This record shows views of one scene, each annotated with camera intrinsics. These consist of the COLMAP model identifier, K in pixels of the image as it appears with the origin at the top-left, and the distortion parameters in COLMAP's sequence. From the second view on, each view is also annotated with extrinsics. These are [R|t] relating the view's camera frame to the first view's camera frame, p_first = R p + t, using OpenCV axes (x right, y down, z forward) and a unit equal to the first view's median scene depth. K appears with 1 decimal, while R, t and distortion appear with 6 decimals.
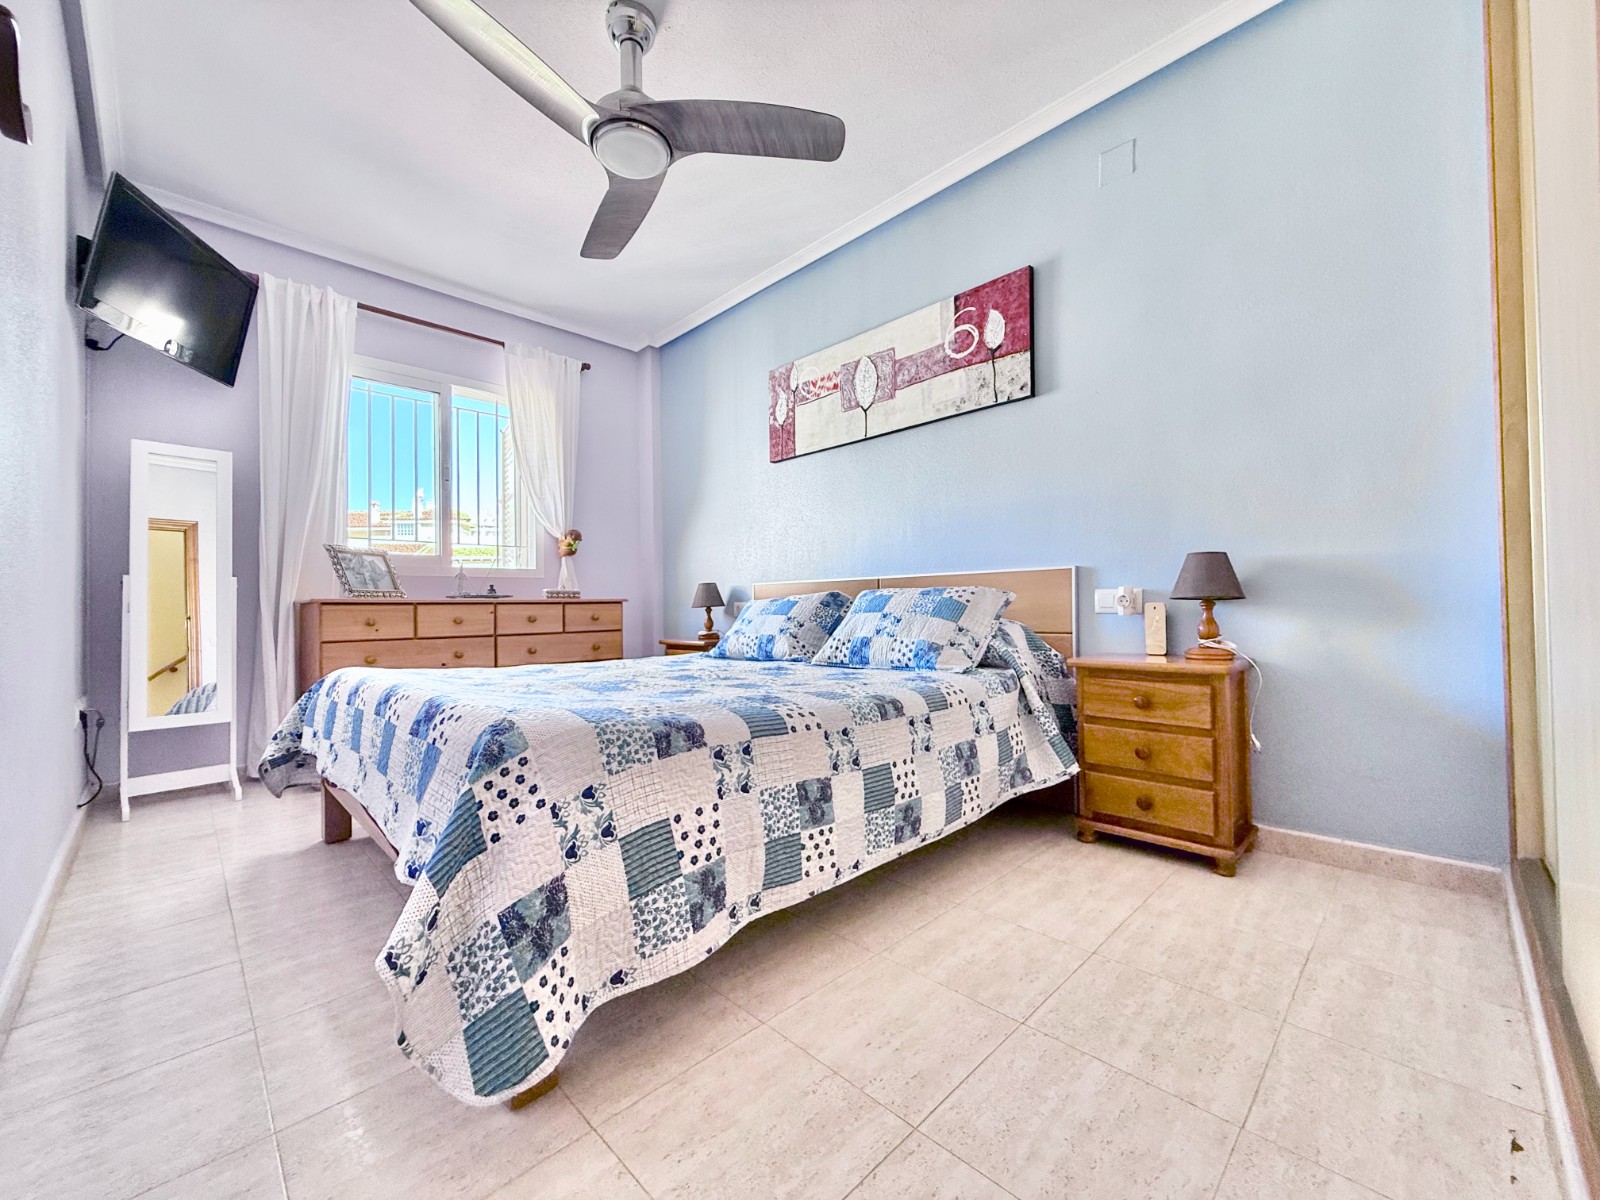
lens RADIAL K [[640.3, 0, 787.3], [0, 640.3, 594.4], [0, 0, 1]] dist [-0.002950, 0.000499]
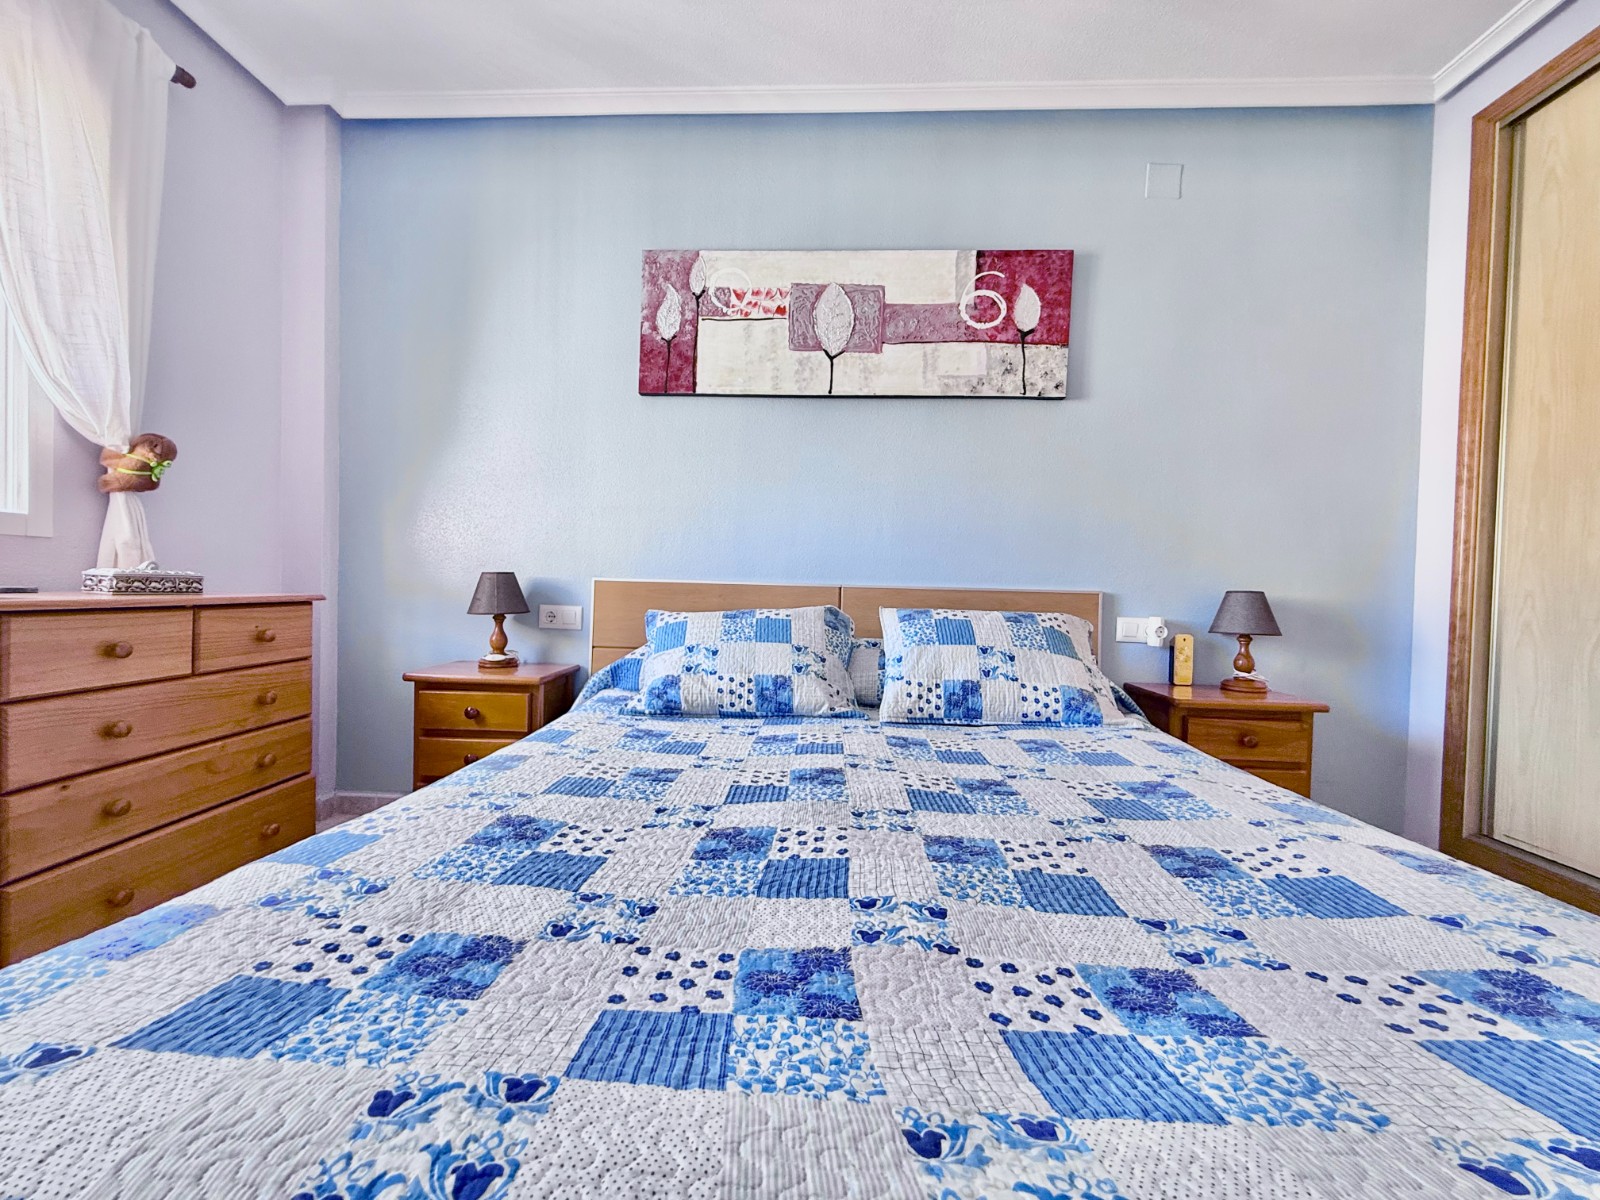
lens RADIAL K [[640.3, 0, 790.8], [0, 640.3, 596.4], [0, 0, 1]] dist [-0.002950, 0.000499]
pose [[0.728171, 0.022860, 0.685014, -0.435720], [-0.050853, 0.998491, 0.020736, -0.027679], [-0.683506, -0.049934, 0.728235, 0.513911]]
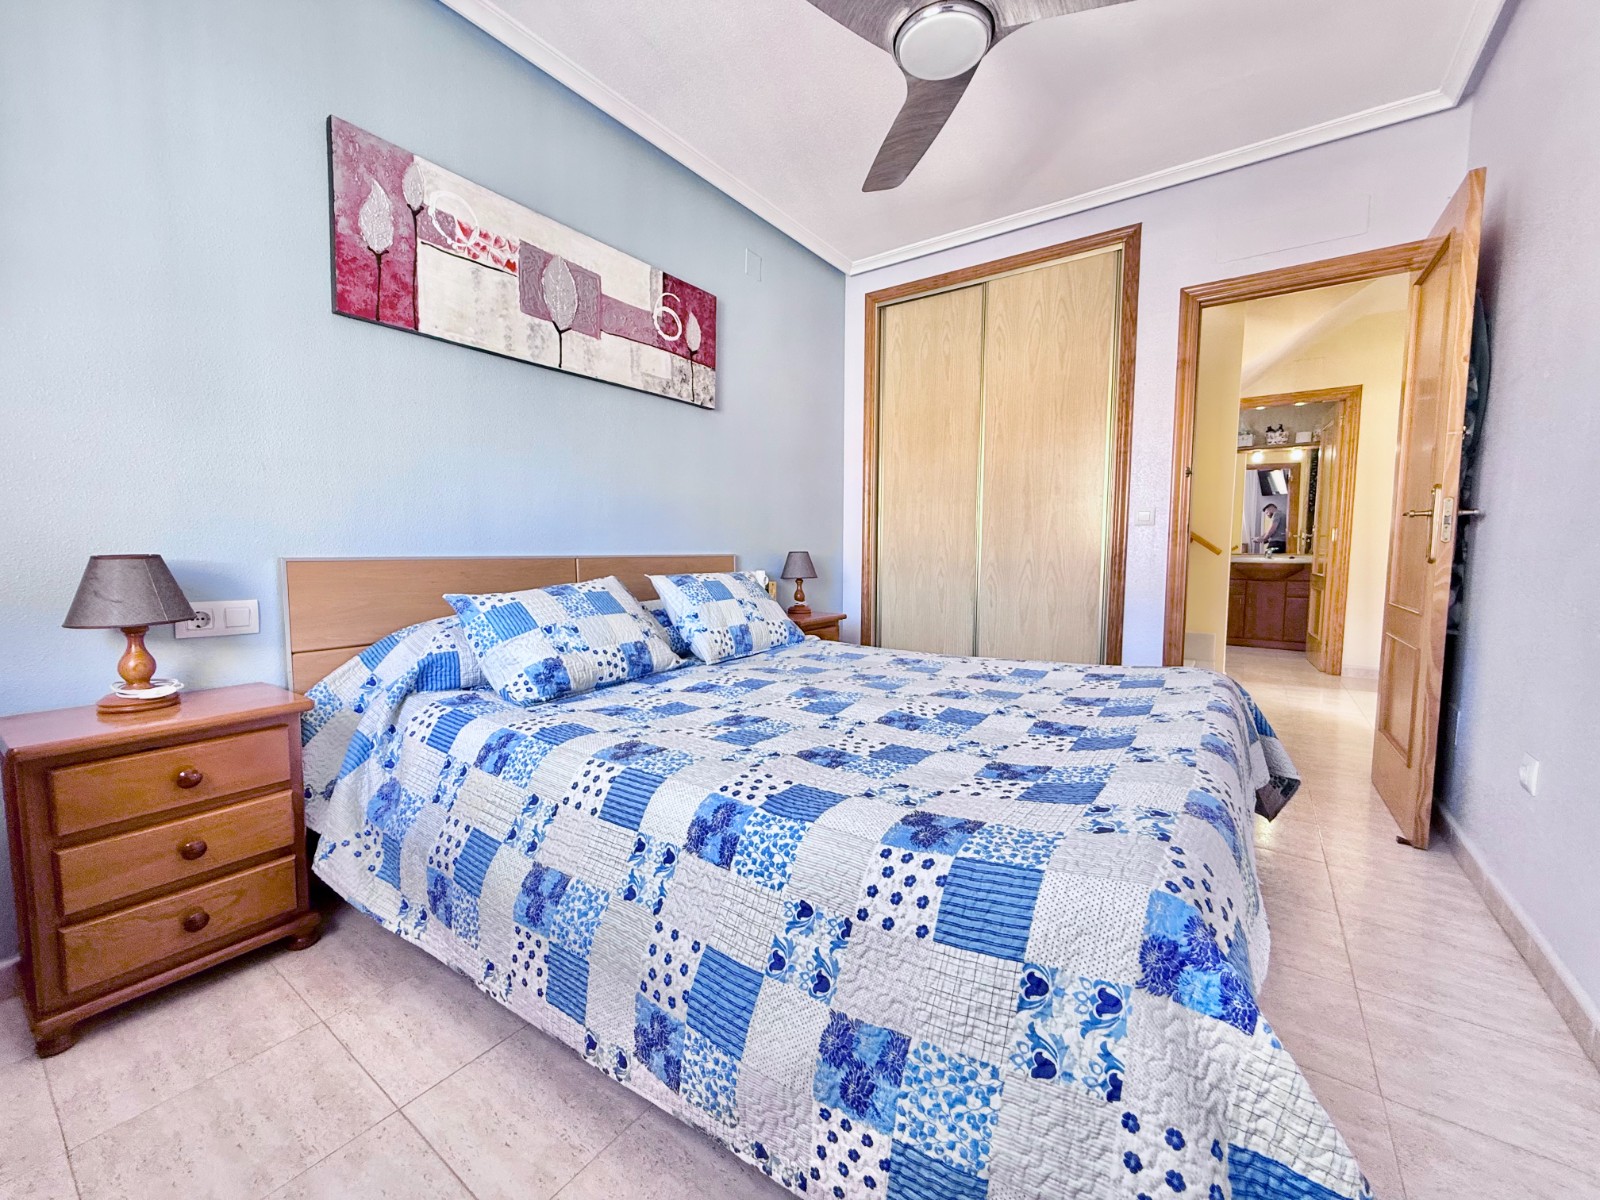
lens RADIAL K [[640.3, 0, 795.9], [0, 640.3, 595.3], [0, 0, 1]] dist [-0.002950, 0.000499]
pose [[-0.188219, -0.057575, 0.980438, -0.719165], [-0.019787, 0.998300, 0.054825, -0.028951], [-0.981928, -0.009081, -0.189039, 0.924341]]
